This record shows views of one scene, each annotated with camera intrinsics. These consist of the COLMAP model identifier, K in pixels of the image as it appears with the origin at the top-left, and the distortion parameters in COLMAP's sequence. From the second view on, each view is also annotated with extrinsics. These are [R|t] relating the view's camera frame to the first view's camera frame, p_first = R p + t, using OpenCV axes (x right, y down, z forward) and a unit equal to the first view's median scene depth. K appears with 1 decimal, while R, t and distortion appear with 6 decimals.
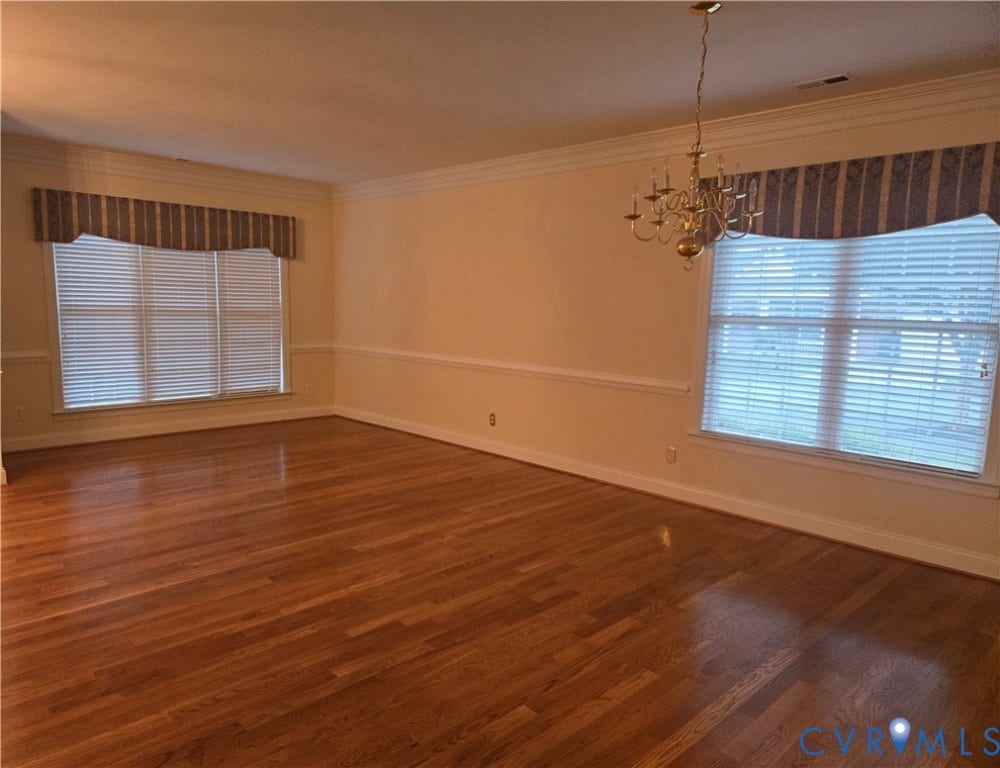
lens RADIAL K [[716.2, 0, 500.0], [0, 716.2, 384.0], [0, 0, 1]] dist [0.063956, -0.000094]
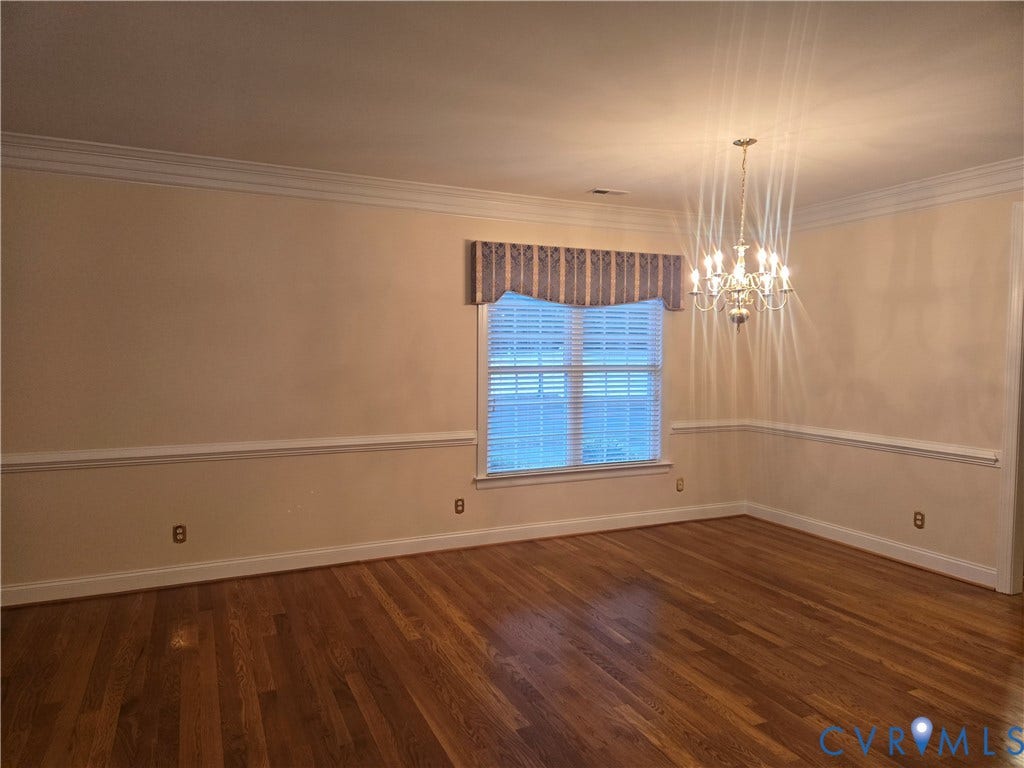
lens RADIAL K [[674.0, 0, 512.0], [0, 674.0, 384.0], [0, 0, 1]] dist [0.025391, -0.002663]
pose [[0.344918, -0.072089, 0.935860, -0.749267], [0.118029, 0.992463, 0.032948, -0.115310], [-0.931182, 0.099094, 0.350827, 0.704238]]
